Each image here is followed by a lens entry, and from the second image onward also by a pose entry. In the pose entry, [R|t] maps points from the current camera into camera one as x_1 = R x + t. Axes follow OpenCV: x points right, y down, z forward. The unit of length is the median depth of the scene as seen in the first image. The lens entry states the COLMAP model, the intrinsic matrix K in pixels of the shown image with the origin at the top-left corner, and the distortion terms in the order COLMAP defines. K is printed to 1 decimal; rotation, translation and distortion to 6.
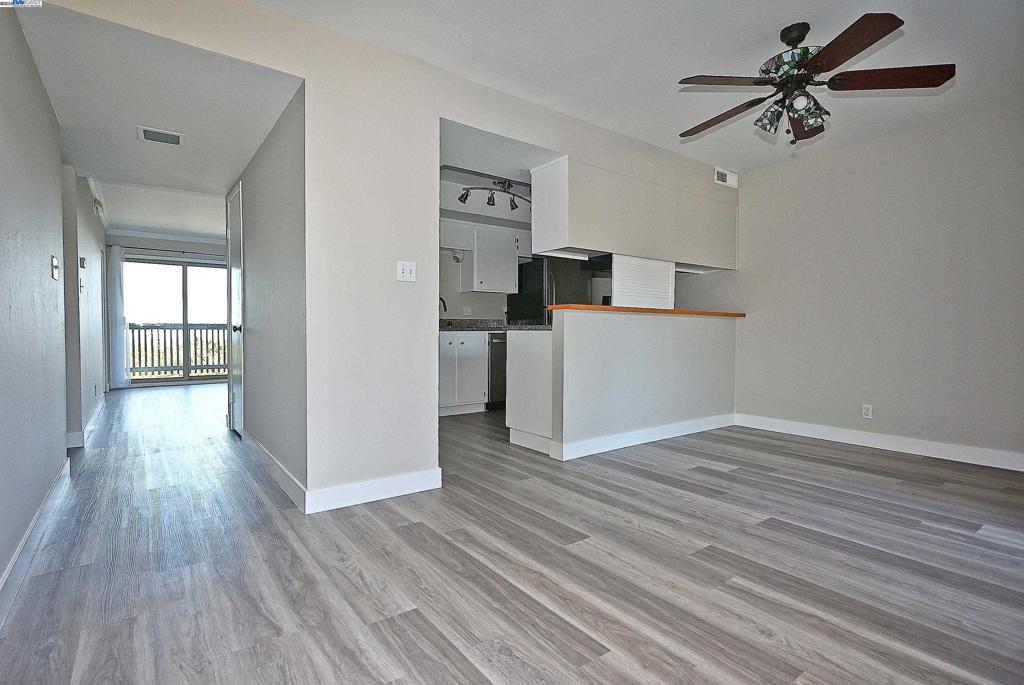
lens RADIAL K [[513.0, 0, 511.5], [0, 513.0, 340.5], [0, 0, 1]] dist [-0.005117, 0.000139]
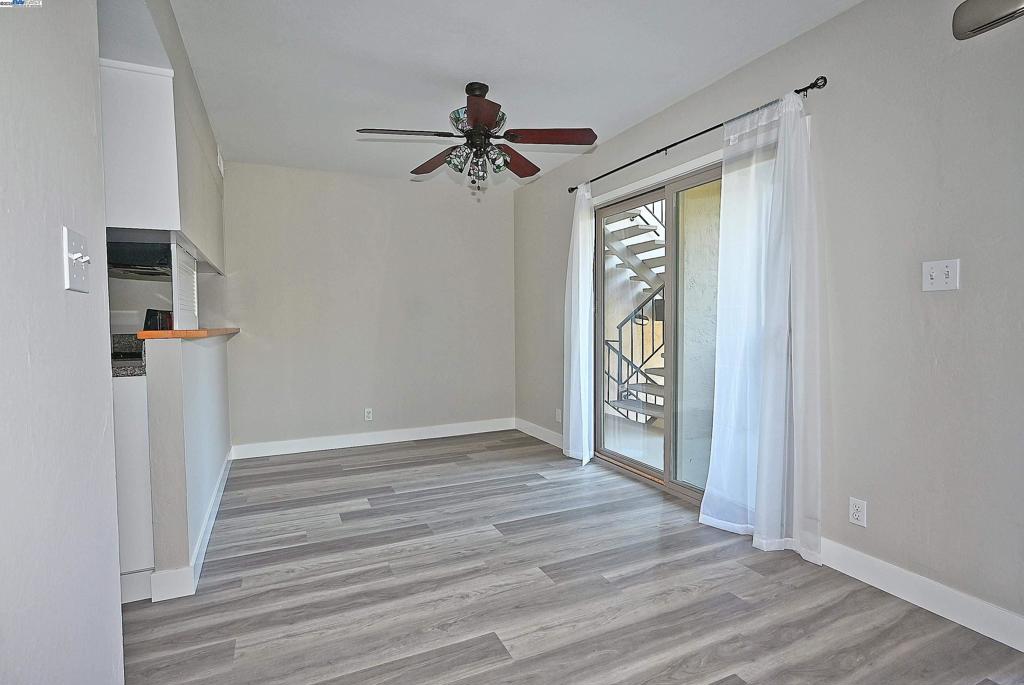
lens RADIAL K [[513.0, 0, 508.4], [0, 513.0, 335.6], [0, 0, 1]] dist [-0.005117, 0.000139]
pose [[0.188819, -0.035805, 0.981359, -0.511791], [0.028861, 0.999106, 0.030899, -0.089539], [-0.981588, 0.022488, 0.189684, 0.677885]]
